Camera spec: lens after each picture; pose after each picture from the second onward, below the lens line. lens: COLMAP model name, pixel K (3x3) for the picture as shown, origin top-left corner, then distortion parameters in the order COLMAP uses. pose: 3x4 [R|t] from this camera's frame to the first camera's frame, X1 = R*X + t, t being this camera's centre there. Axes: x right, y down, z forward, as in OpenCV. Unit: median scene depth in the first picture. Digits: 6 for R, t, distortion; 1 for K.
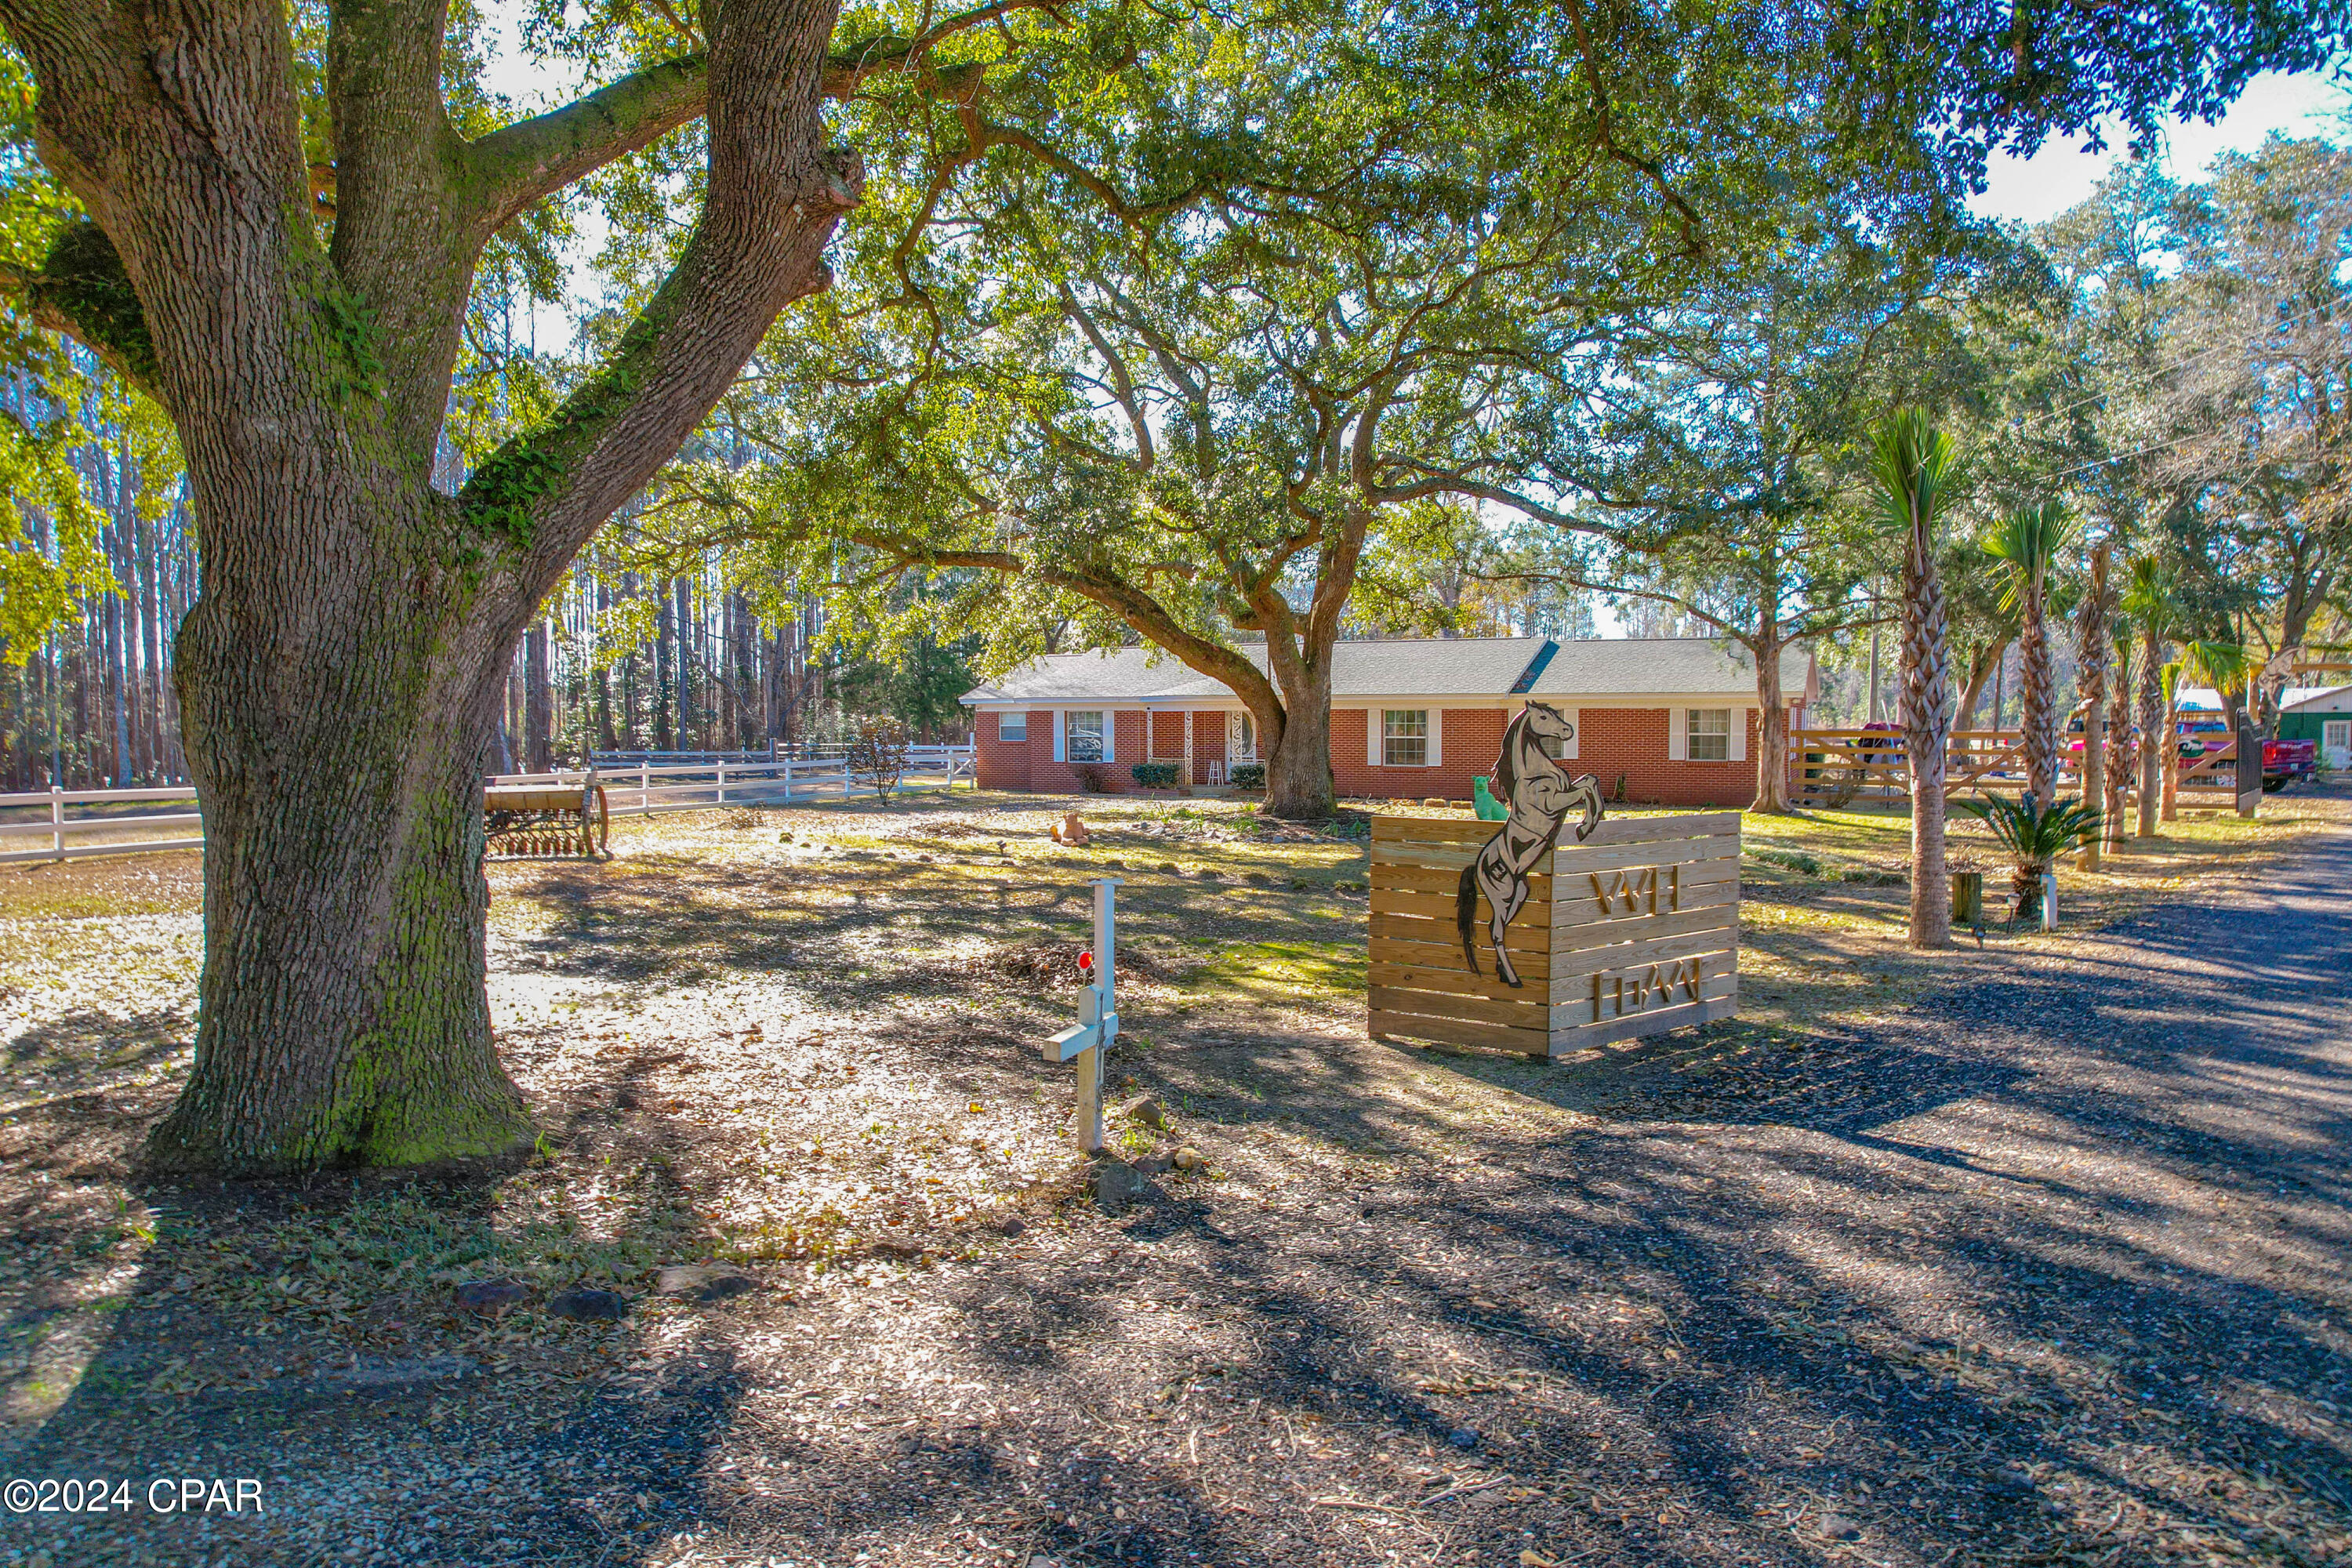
lens RADIAL K [[1514.8, 0, 1178.7], [0, 1514.8, 806.3], [0, 0, 1]] dist [-0.074568, 0.067463]
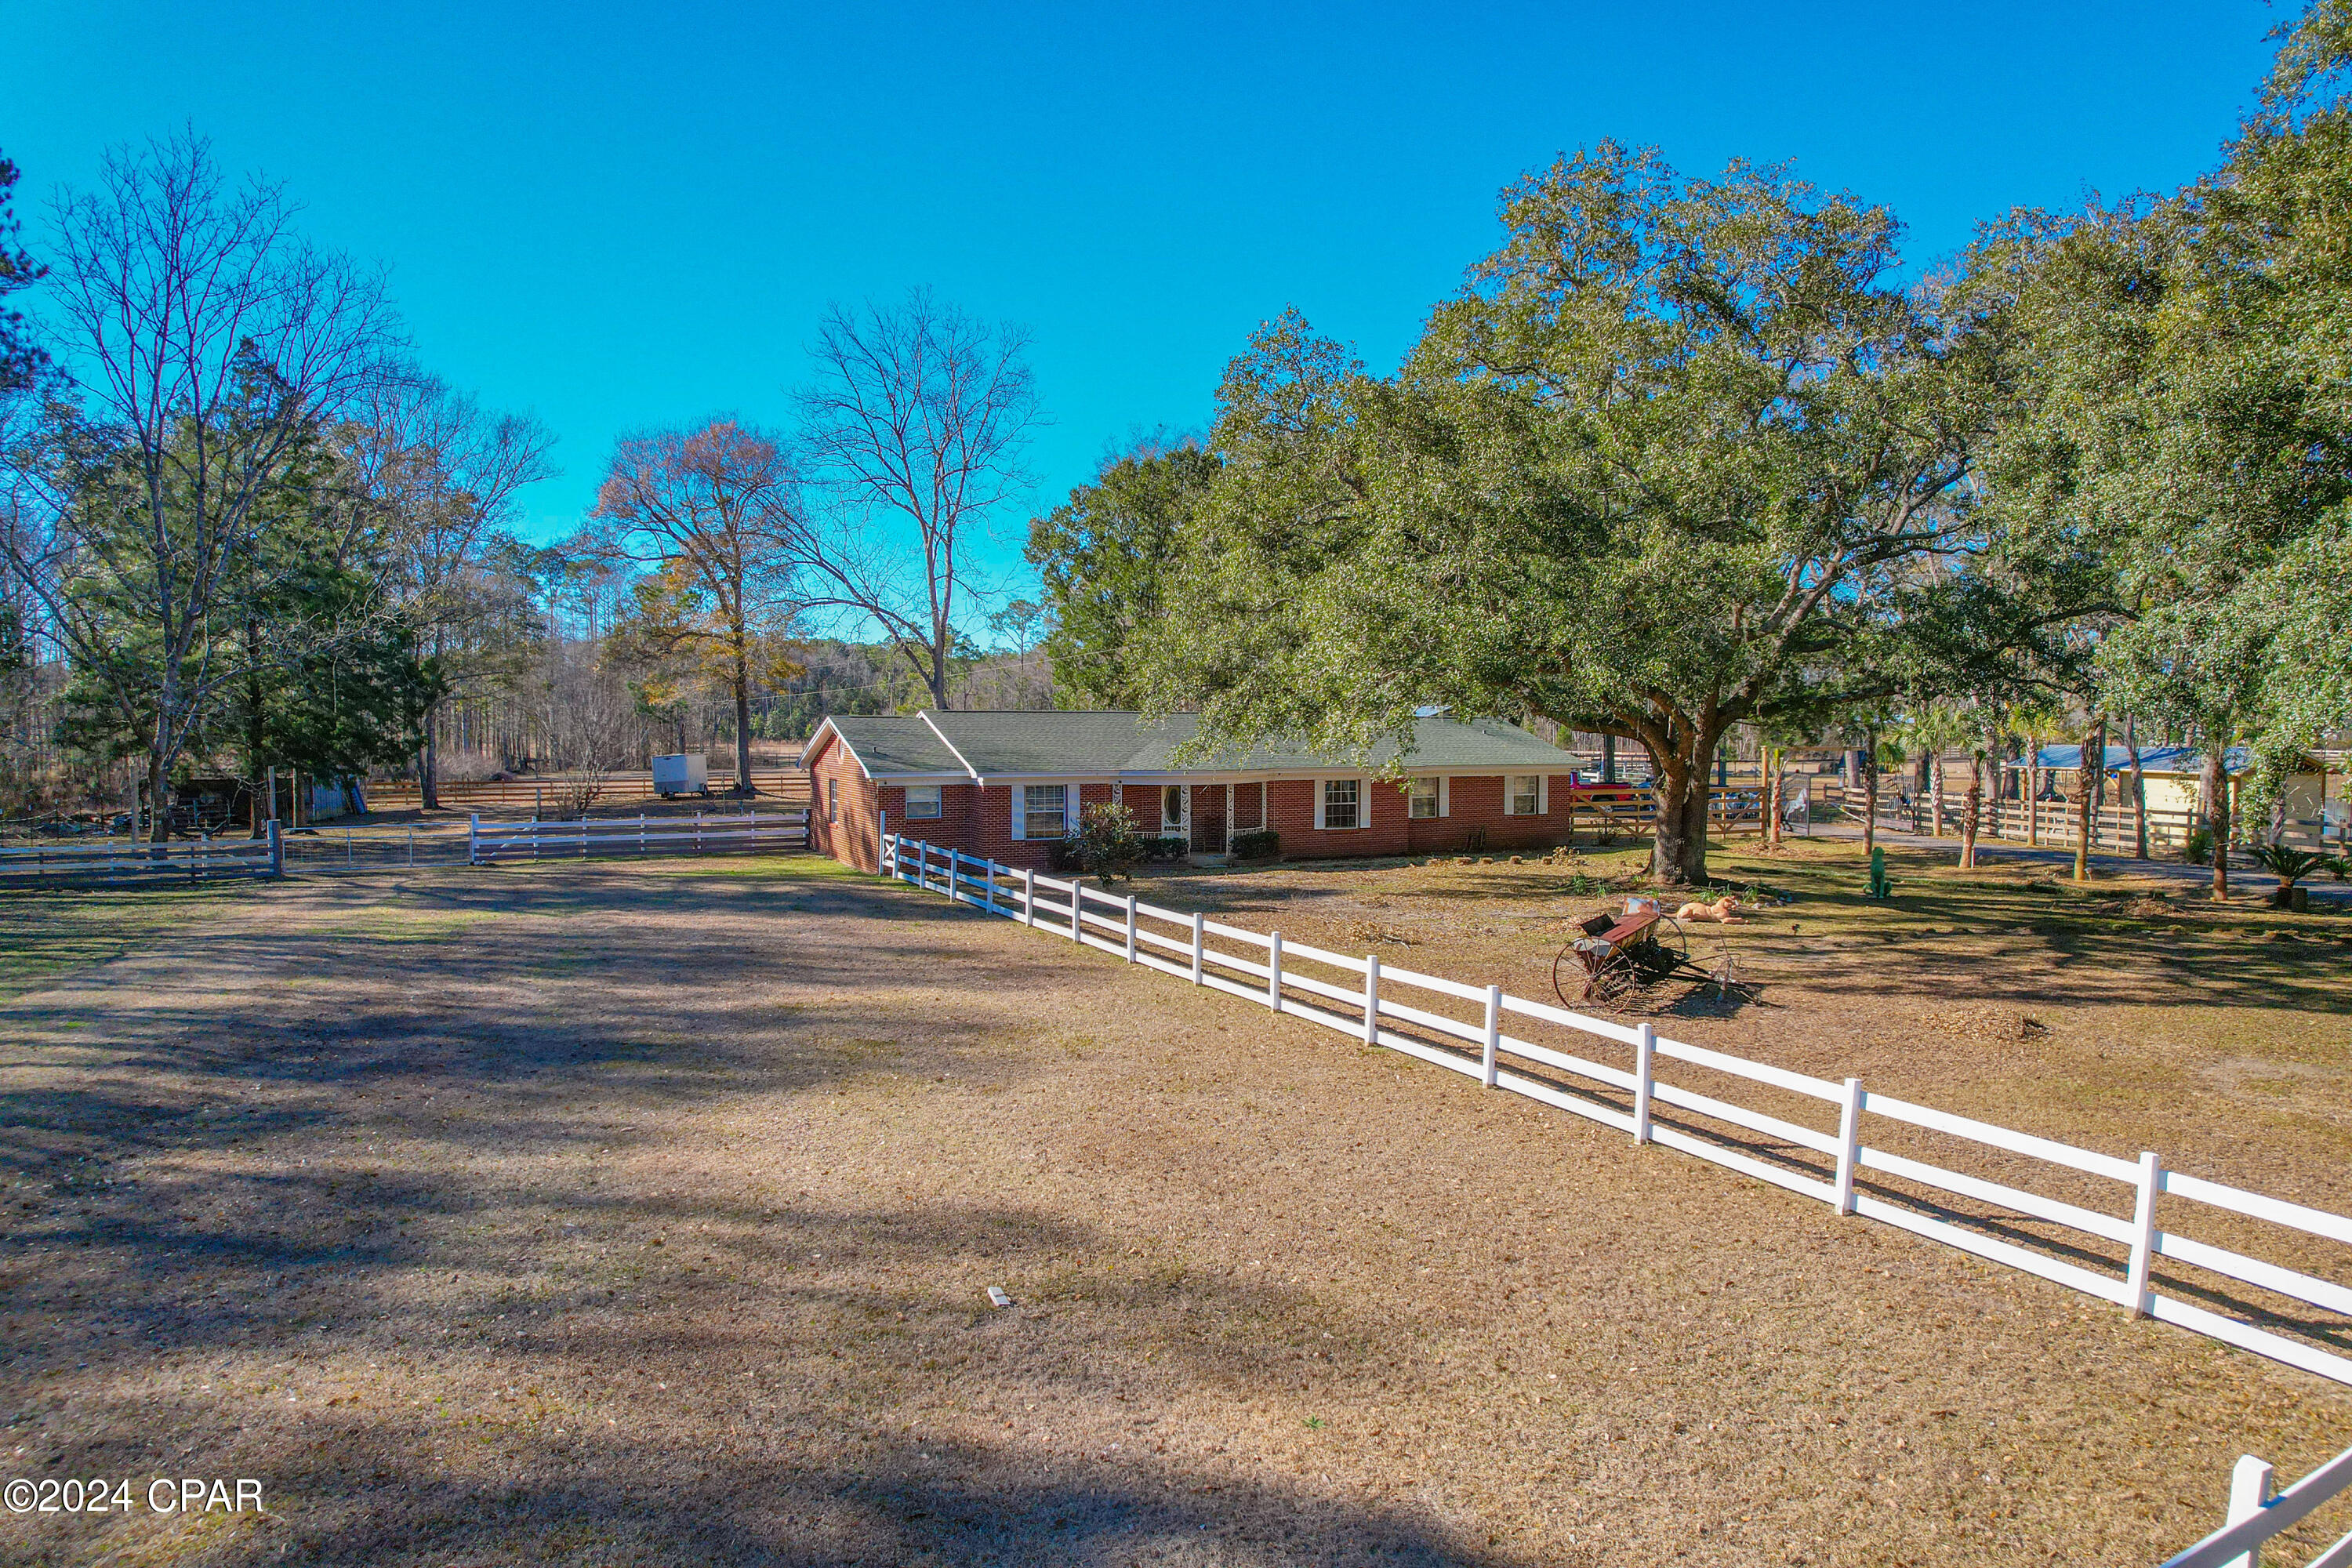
lens RADIAL K [[1514.8, 0, 1195.2], [0, 1514.8, 801.6], [0, 0, 1]] dist [-0.074568, 0.067463]
pose [[0.616354, -0.037483, 0.786576, -1.307388], [0.041705, 0.999018, 0.014926, -0.110588], [-0.786364, 0.023605, 0.617312, 0.605892]]
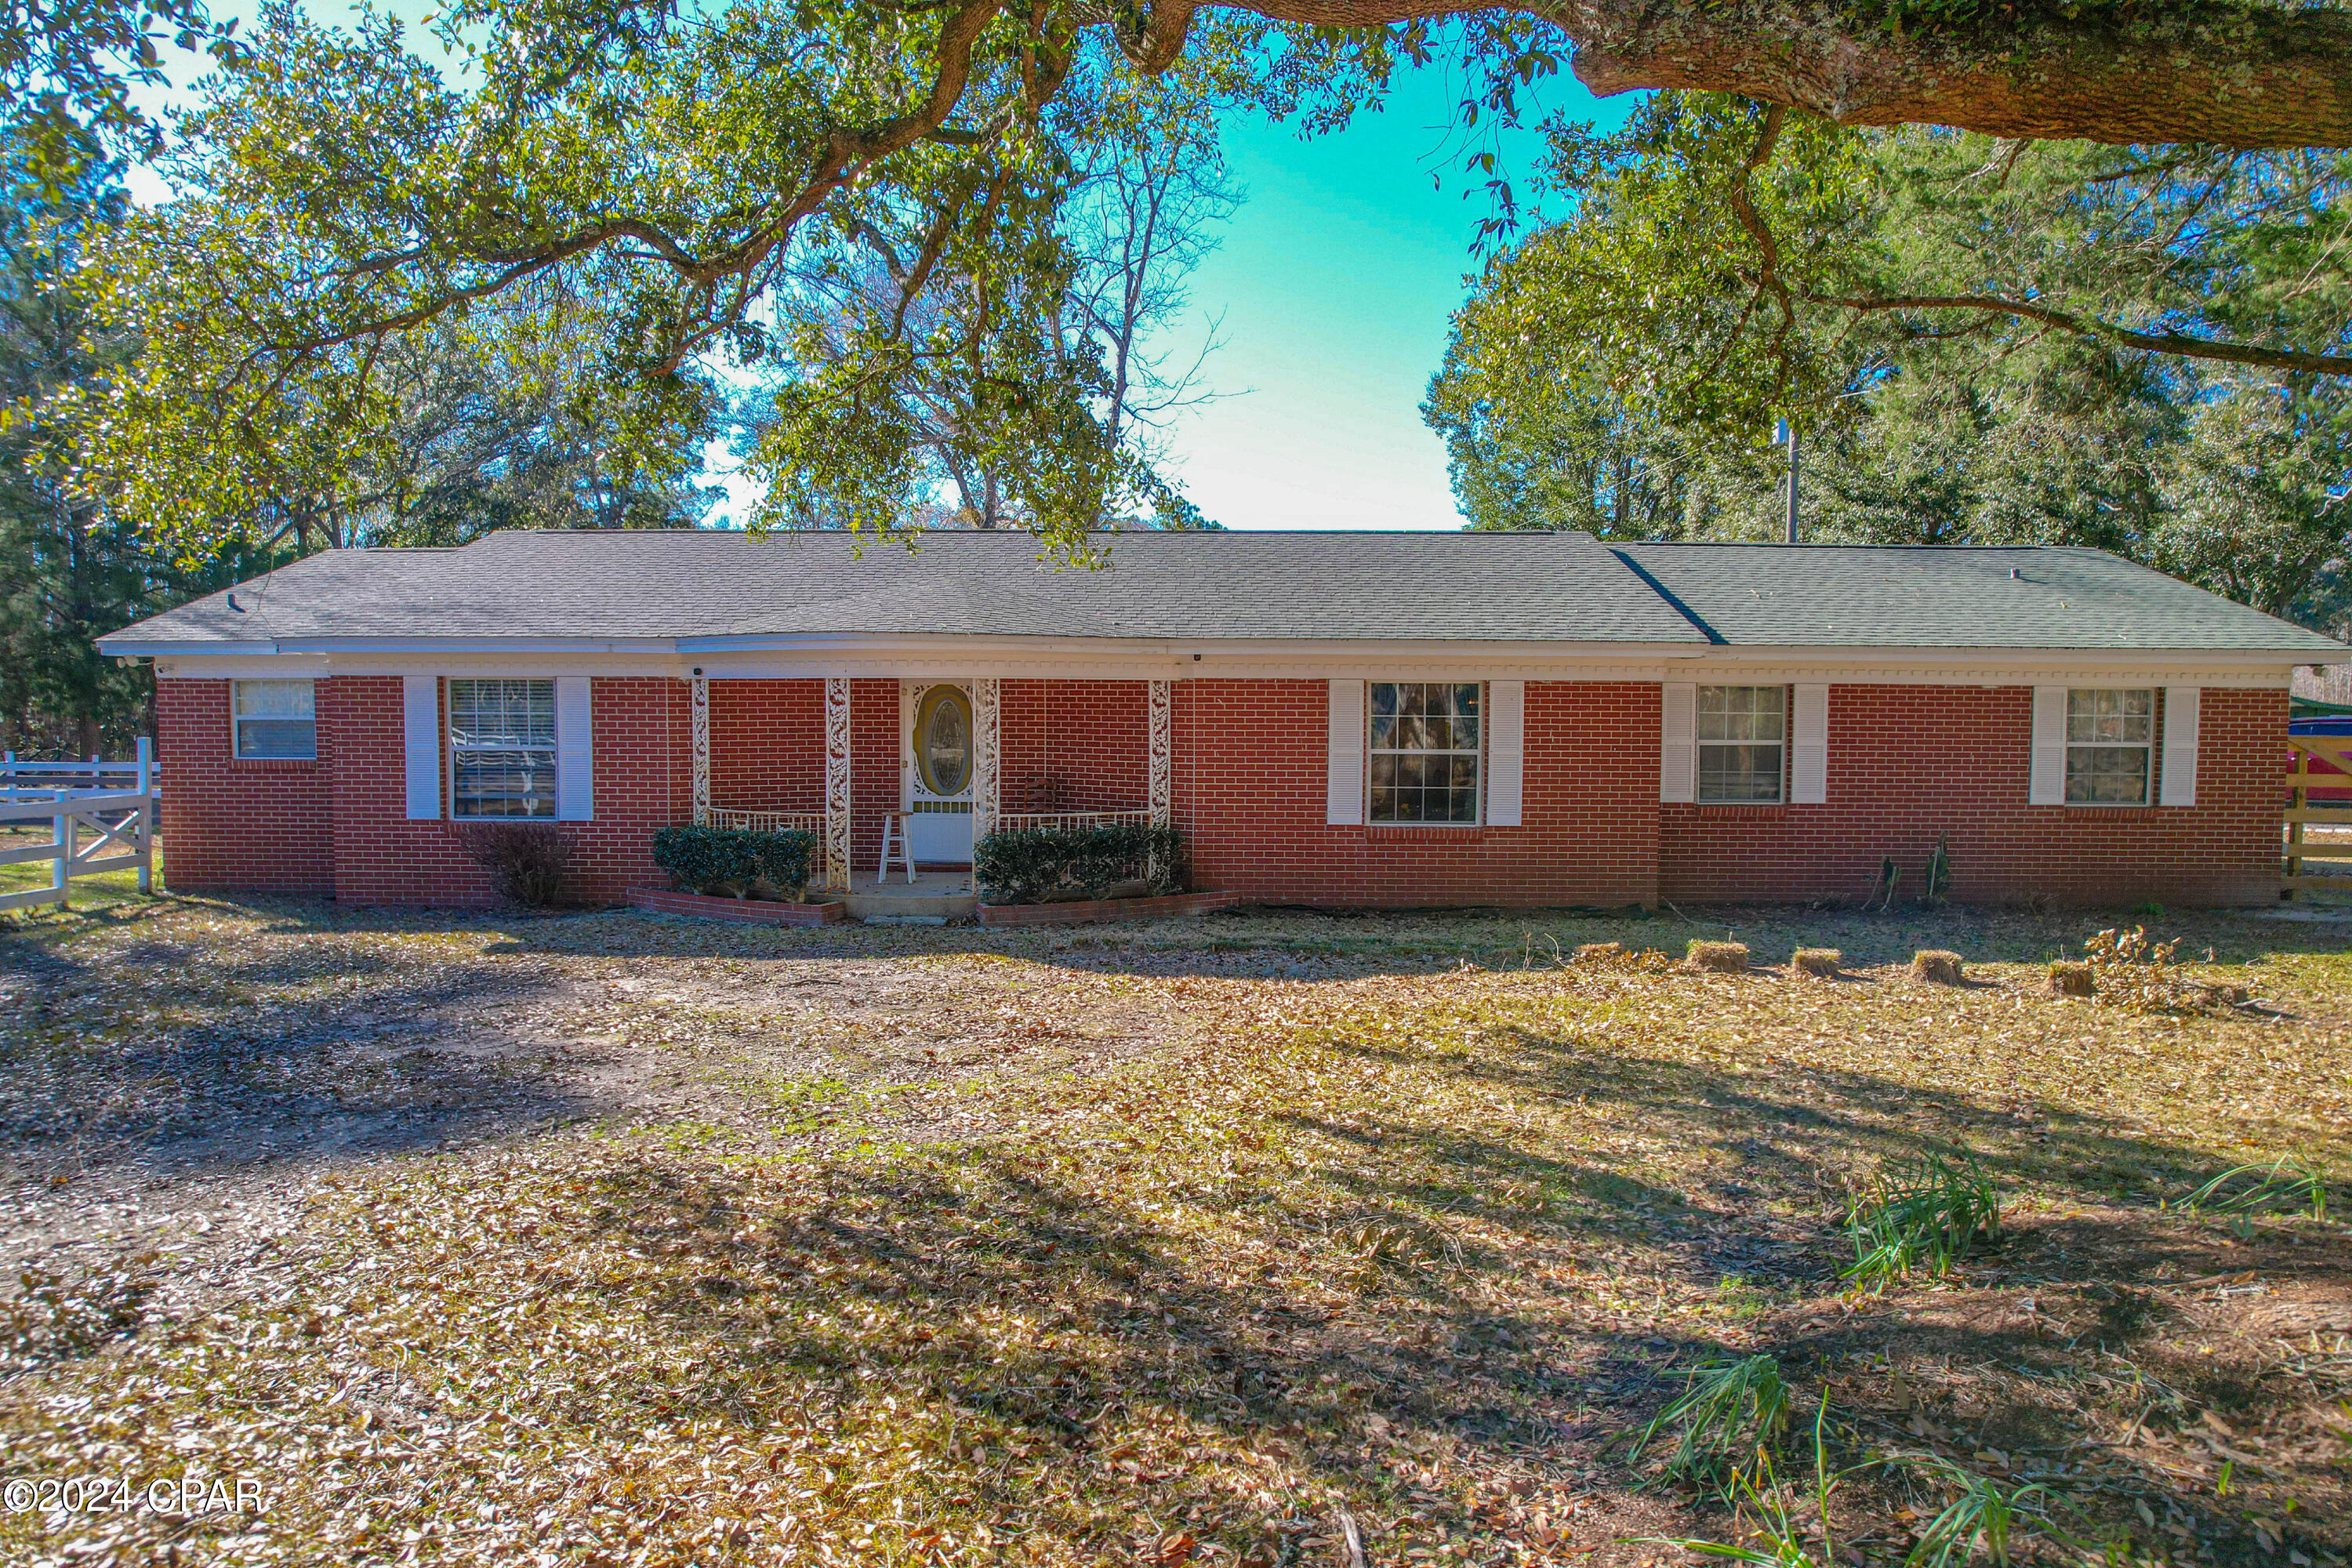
lens RADIAL K [[1514.8, 0, 1170.6], [0, 1514.8, 779.2], [0, 0, 1]] dist [-0.074568, 0.067463]
pose [[0.910982, -0.012321, 0.412262, -0.111686], [0.016741, 0.999835, -0.007113, -0.059452], [-0.412106, 0.013382, 0.911038, 1.074057]]
